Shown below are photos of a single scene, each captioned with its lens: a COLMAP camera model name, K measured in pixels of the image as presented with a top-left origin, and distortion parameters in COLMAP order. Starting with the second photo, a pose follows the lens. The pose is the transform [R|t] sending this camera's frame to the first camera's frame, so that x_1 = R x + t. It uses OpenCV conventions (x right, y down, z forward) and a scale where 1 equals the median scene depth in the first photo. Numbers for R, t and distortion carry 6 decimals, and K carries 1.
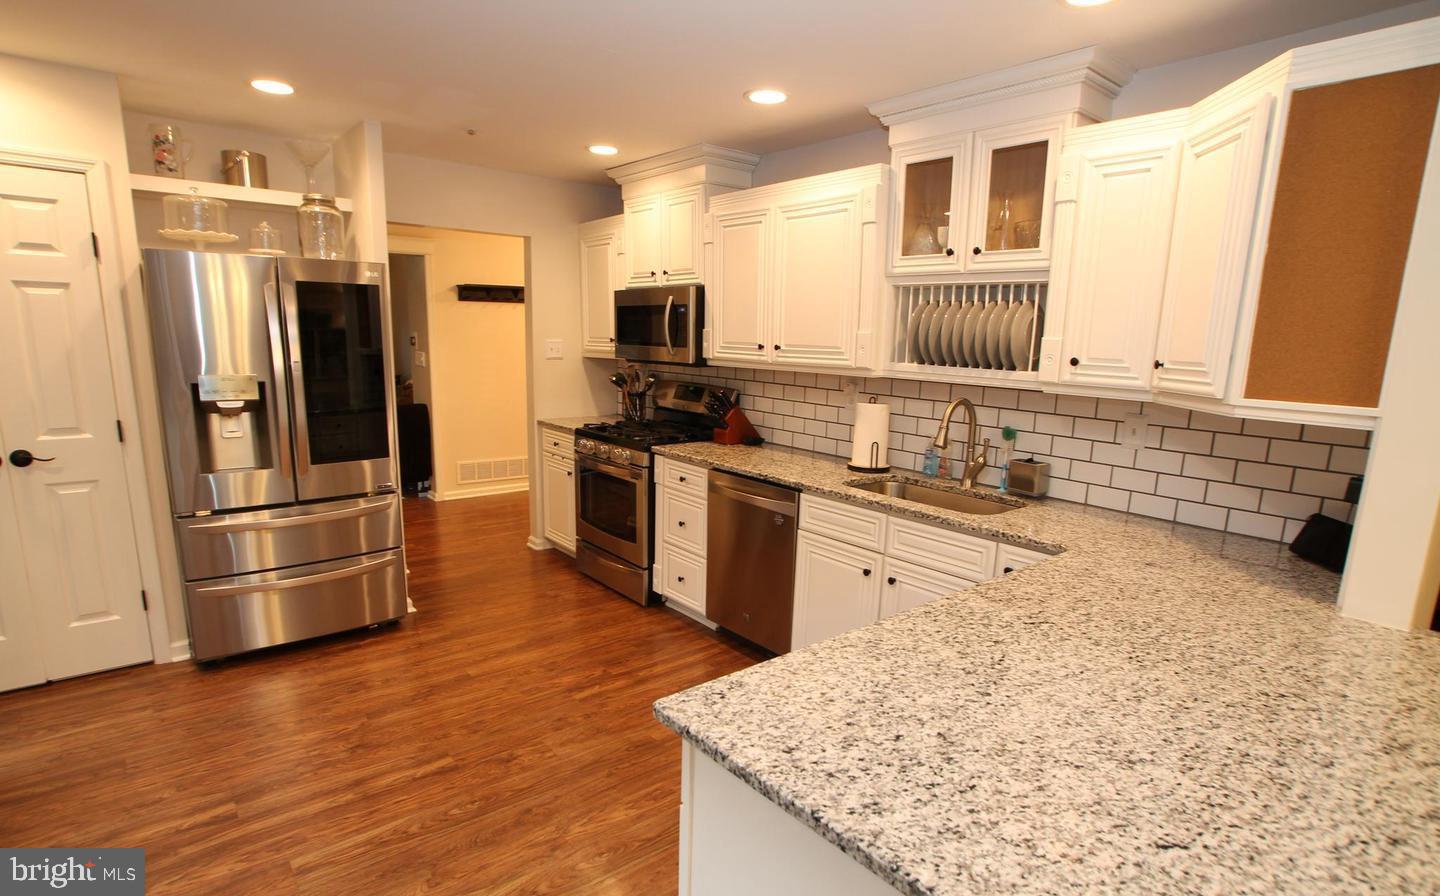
lens RADIAL K [[731.2, 0, 724.3], [0, 731.2, 485.0], [0, 0, 1]] dist [-0.065664, 0.026261]
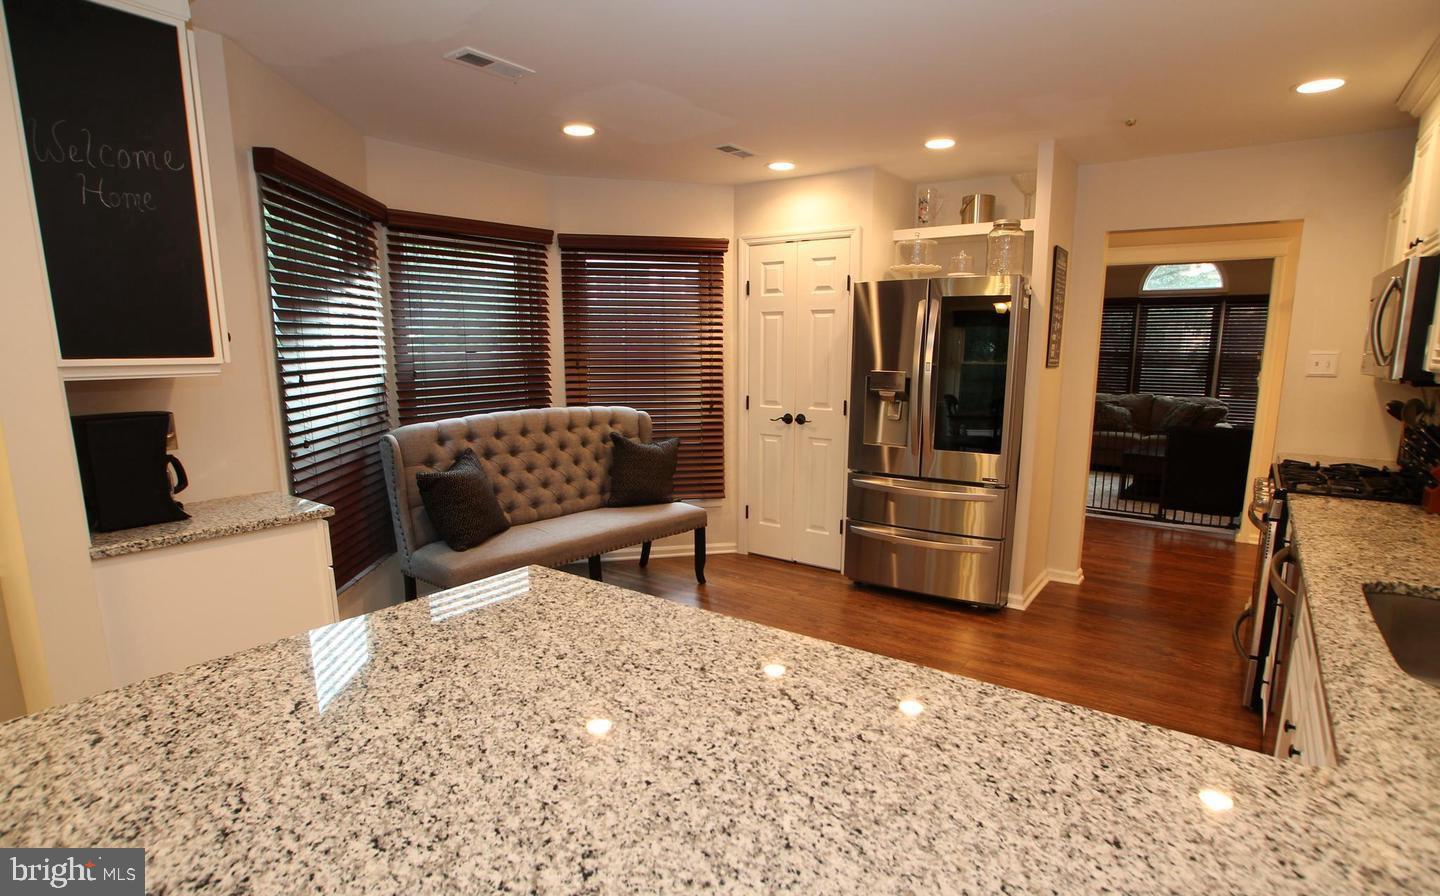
lens RADIAL K [[731.2, 0, 723.2], [0, 731.2, 481.6], [0, 0, 1]] dist [-0.065664, 0.026261]
pose [[0.246390, 0.152056, -0.957168, 0.520846], [-0.194274, 0.975319, 0.104930, -0.035317], [0.949500, 0.160099, 0.269849, 0.354850]]
